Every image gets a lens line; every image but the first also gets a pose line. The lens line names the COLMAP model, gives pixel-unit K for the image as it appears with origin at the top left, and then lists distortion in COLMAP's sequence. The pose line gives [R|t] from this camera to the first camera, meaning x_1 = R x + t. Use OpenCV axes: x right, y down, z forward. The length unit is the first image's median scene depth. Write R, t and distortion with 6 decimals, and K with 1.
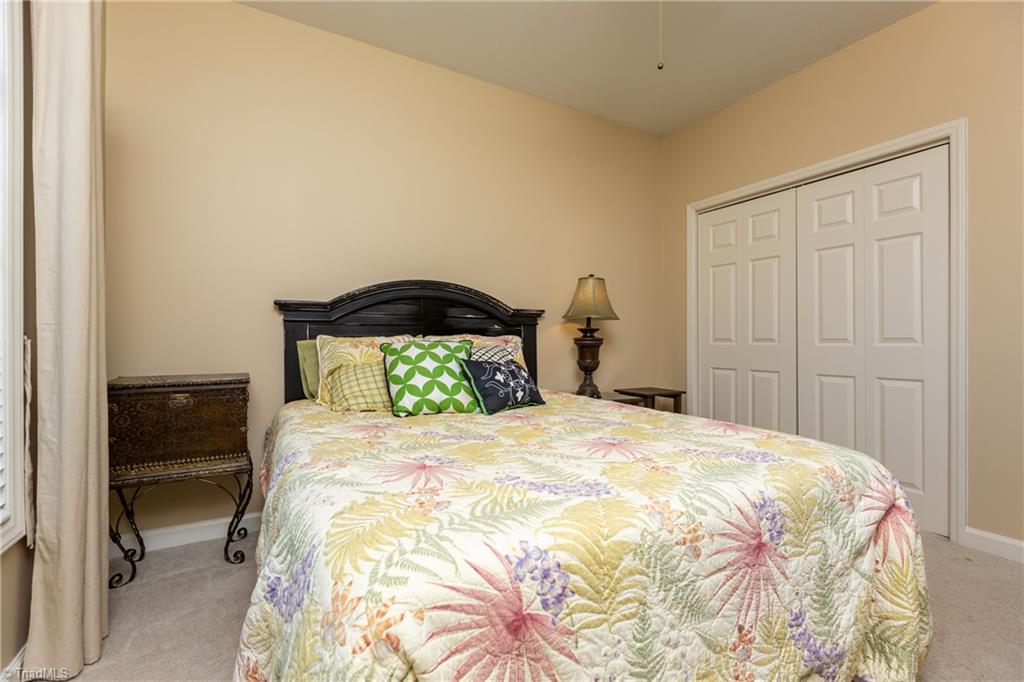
lens RADIAL K [[458.1, 0, 511.7], [0, 458.1, 336.0], [0, 0, 1]] dist [0.002994, -0.000252]
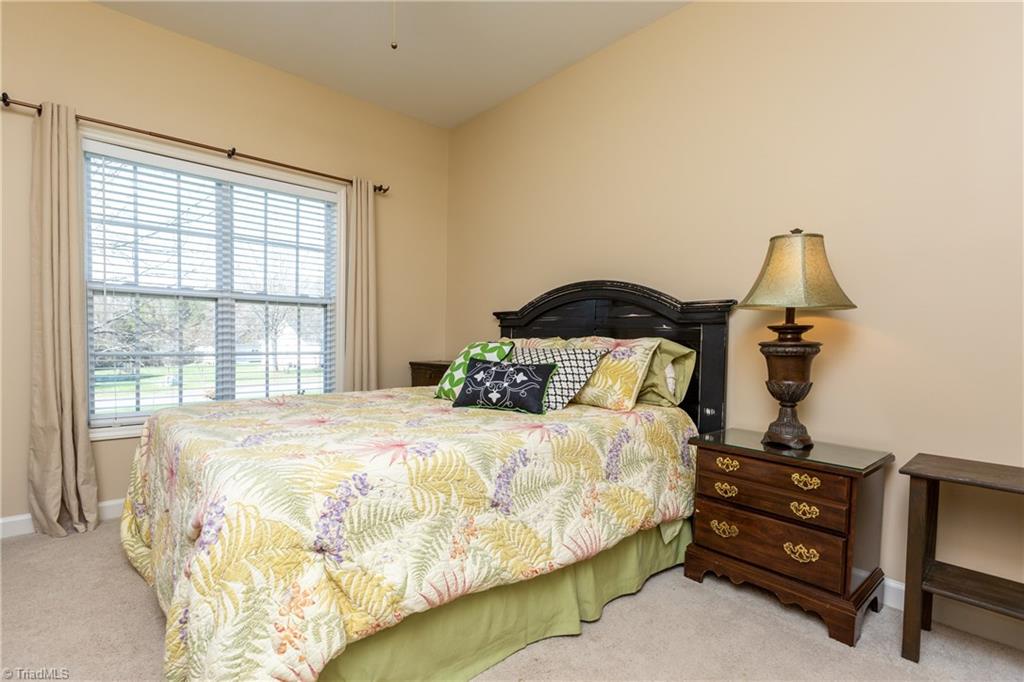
lens RADIAL K [[458.1, 0, 511.7], [0, 458.1, 336.0], [0, 0, 1]] dist [0.002994, -0.000252]
pose [[0.221039, -0.006013, -0.975246, 0.673063], [-0.008943, 0.999926, -0.008192, 0.004615], [0.975224, 0.010532, 0.220969, 0.558589]]
